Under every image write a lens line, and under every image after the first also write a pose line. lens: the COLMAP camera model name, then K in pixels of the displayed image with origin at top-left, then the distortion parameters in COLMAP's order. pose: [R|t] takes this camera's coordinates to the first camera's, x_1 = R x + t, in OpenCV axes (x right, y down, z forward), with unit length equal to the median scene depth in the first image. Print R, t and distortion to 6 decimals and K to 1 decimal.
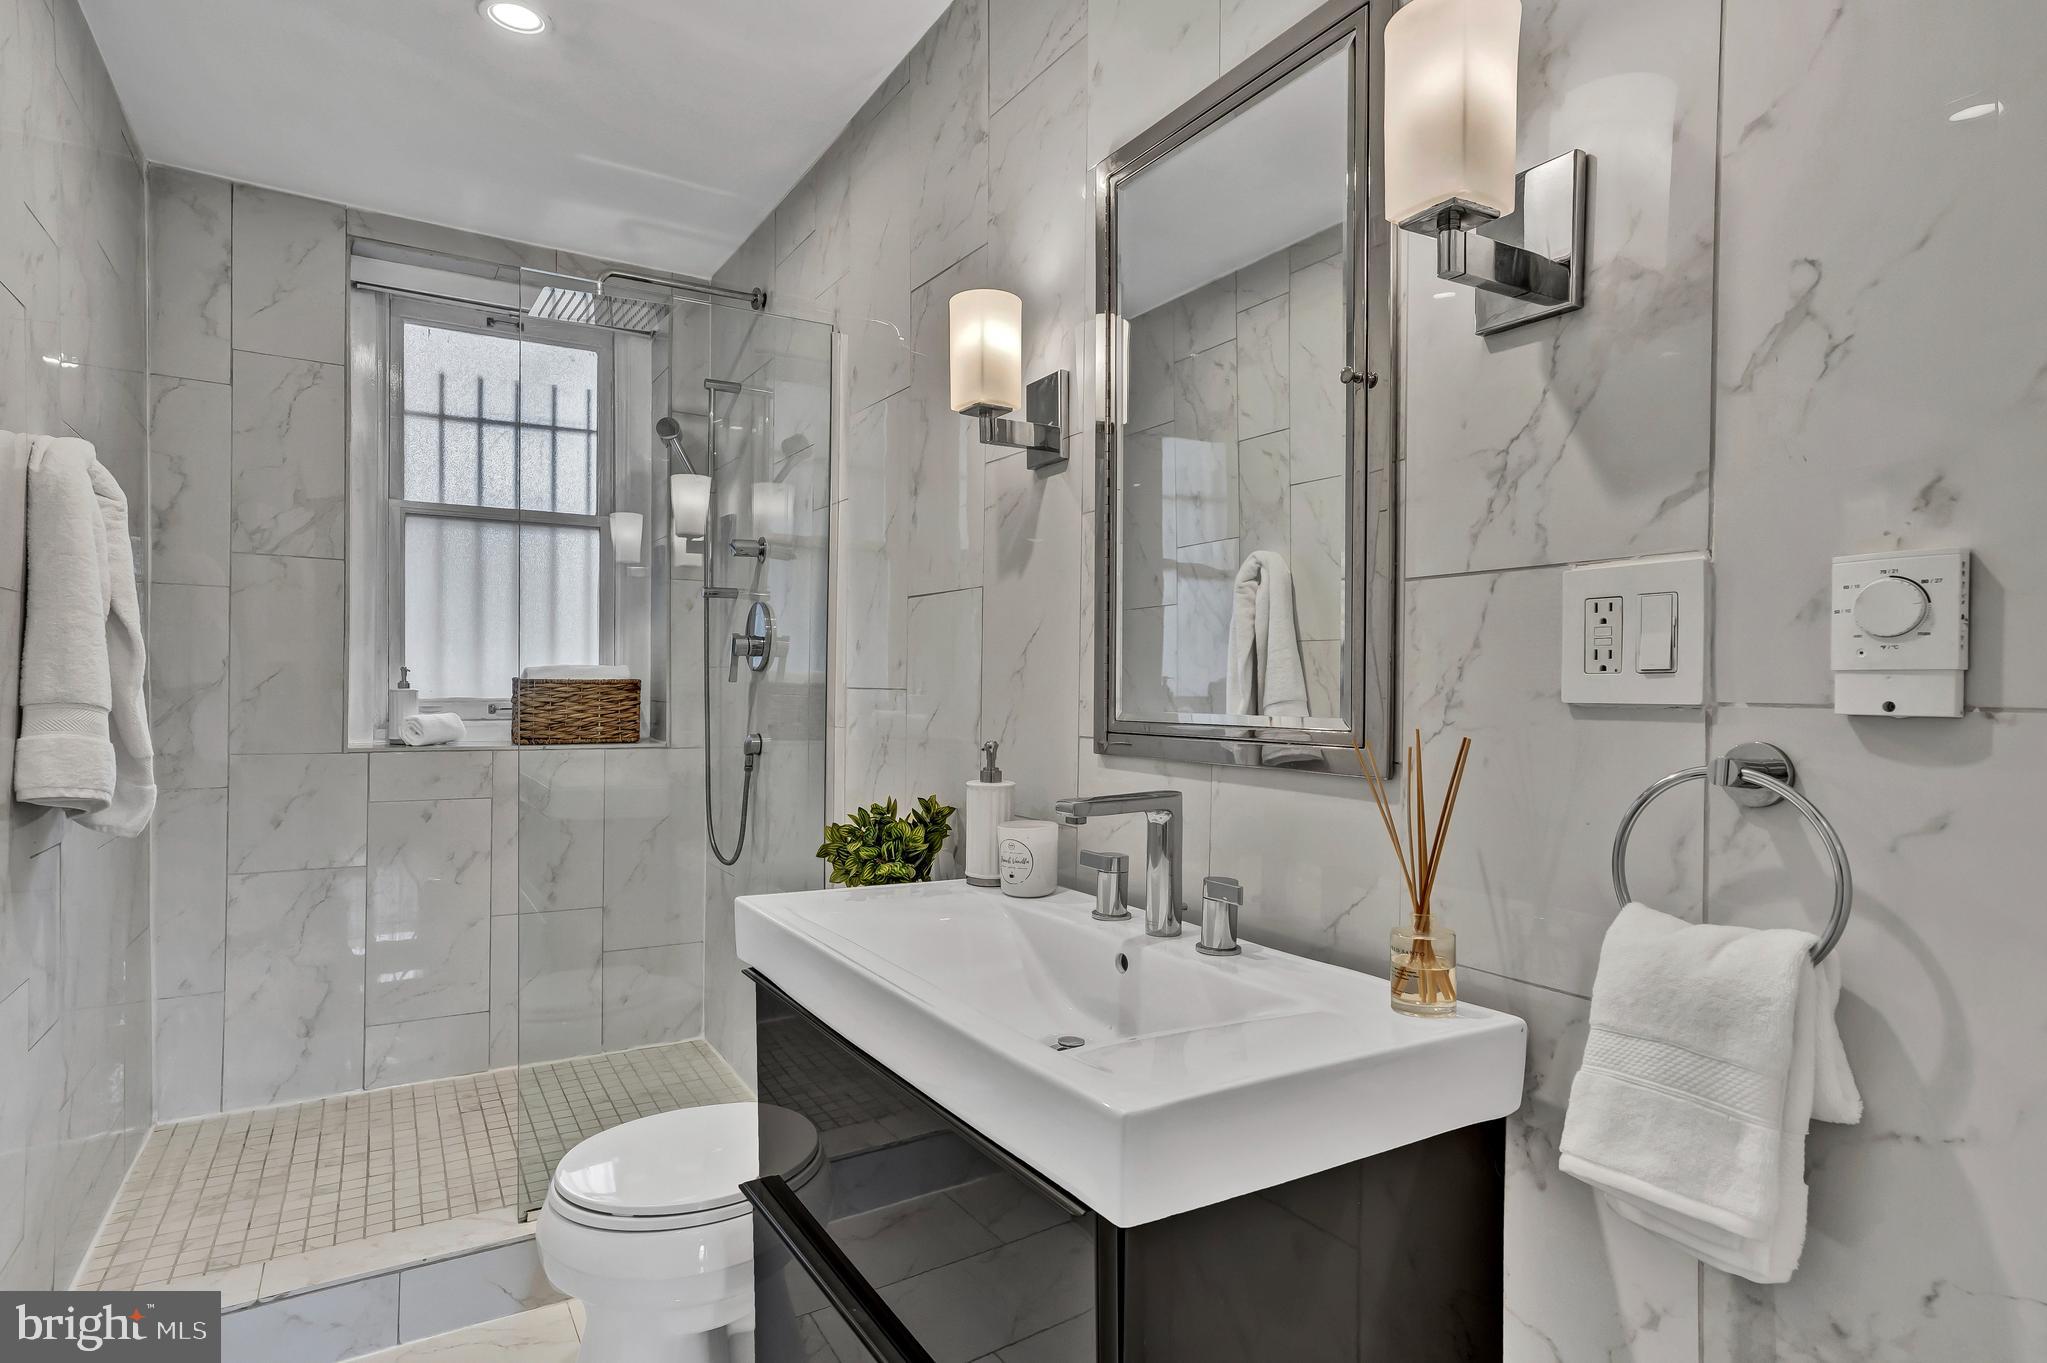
lens RADIAL K [[1118.2, 0, 1022.8], [0, 1118.2, 690.8], [0, 0, 1]] dist [-0.024332, 0.036470]
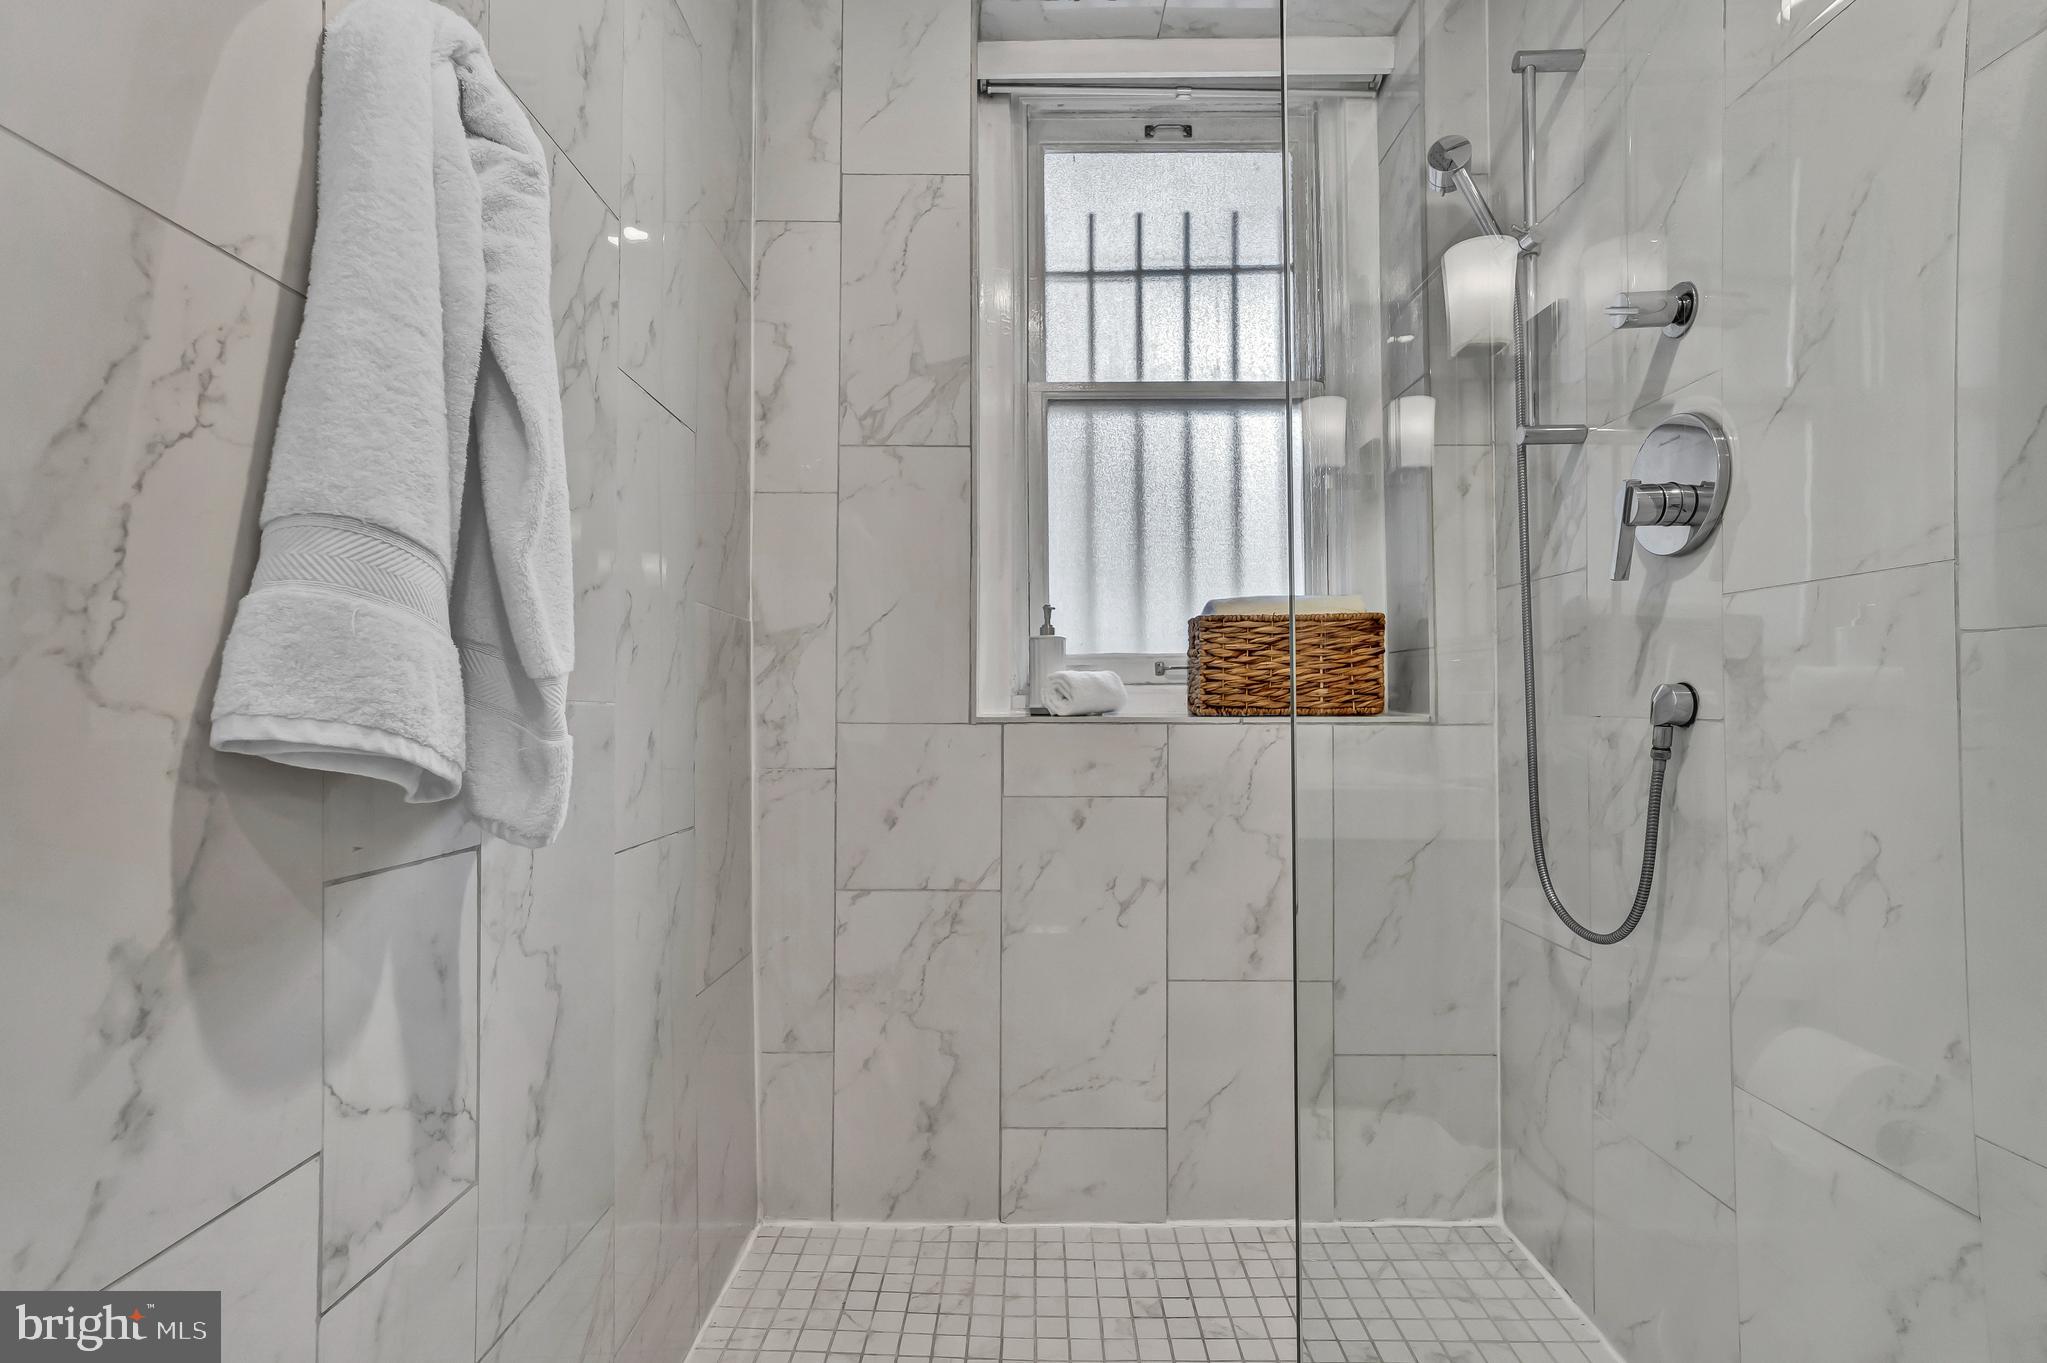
lens RADIAL K [[1003.5, 0, 1026.5], [0, 1003.5, 681.0], [0, 0, 1]] dist [-0.013545, -0.000450]
pose [[0.859377, -0.021736, -0.510881, -0.241467], [0.007883, 0.999541, -0.029265, 0.044196], [0.511282, 0.021122, 0.859153, 0.444753]]
